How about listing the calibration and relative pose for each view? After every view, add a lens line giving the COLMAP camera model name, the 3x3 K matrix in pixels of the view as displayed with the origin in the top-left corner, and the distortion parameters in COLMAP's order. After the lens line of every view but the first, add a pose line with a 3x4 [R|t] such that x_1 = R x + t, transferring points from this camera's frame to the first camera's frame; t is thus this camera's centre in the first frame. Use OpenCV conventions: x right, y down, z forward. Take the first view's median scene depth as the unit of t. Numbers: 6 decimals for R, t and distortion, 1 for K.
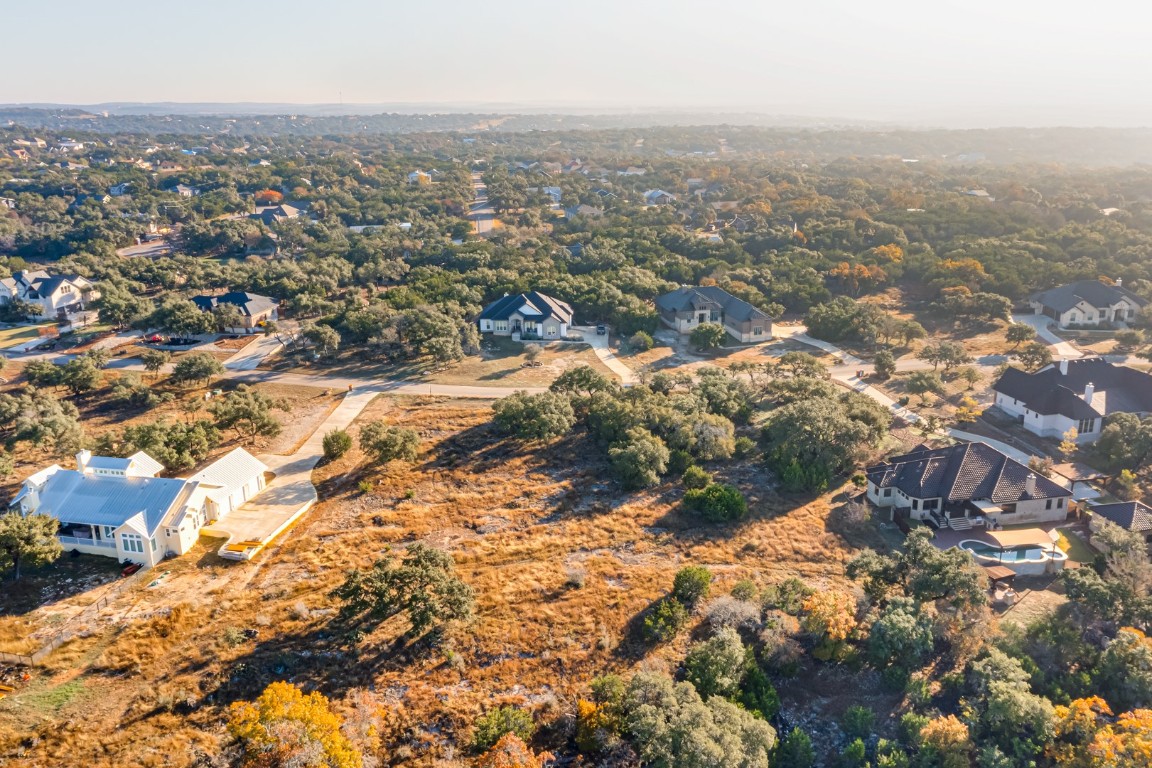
lens RADIAL K [[910.9, 0, 576.0], [0, 910.9, 384.0], [0, 0, 1]] dist [0.003683, 0.002720]
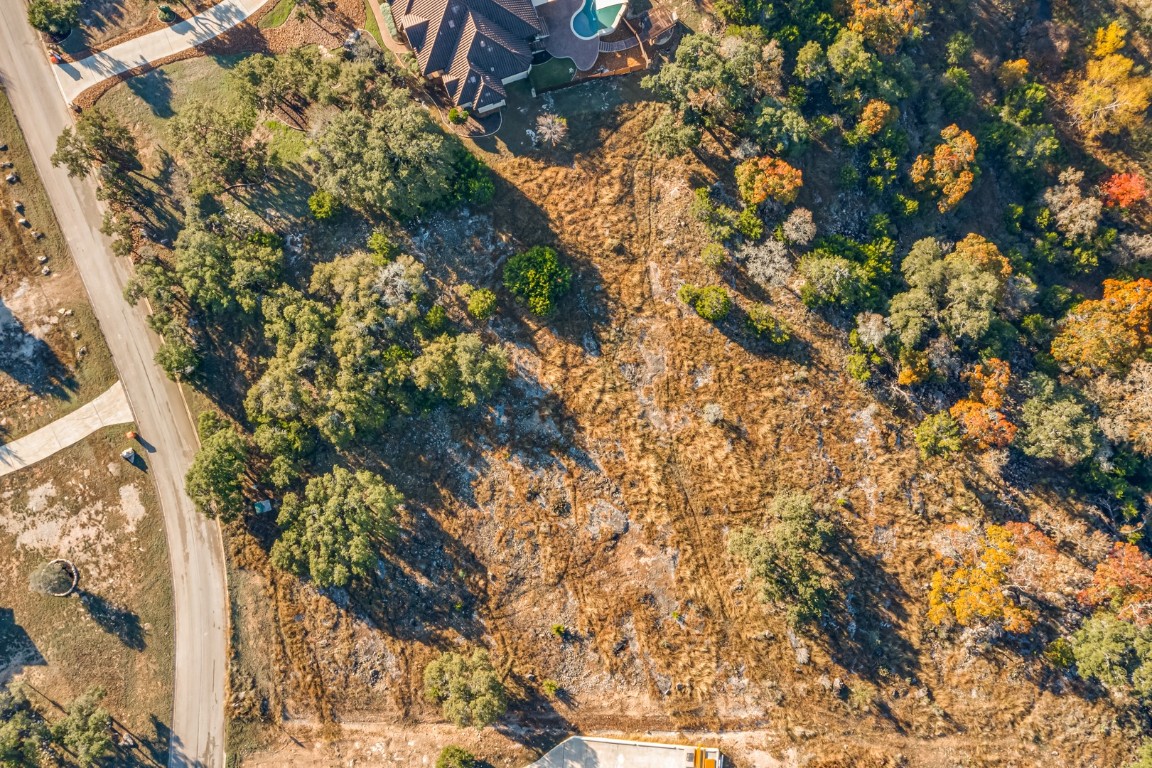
lens RADIAL K [[910.9, 0, 576.0], [0, 910.9, 384.0], [0, 0, 1]] dist [0.003683, 0.002720]
pose [[-0.134993, -0.990020, 0.040462, 0.011270], [0.322325, -0.005262, 0.946615, -0.702168], [-0.936954, 0.140828, 0.319818, 0.688341]]
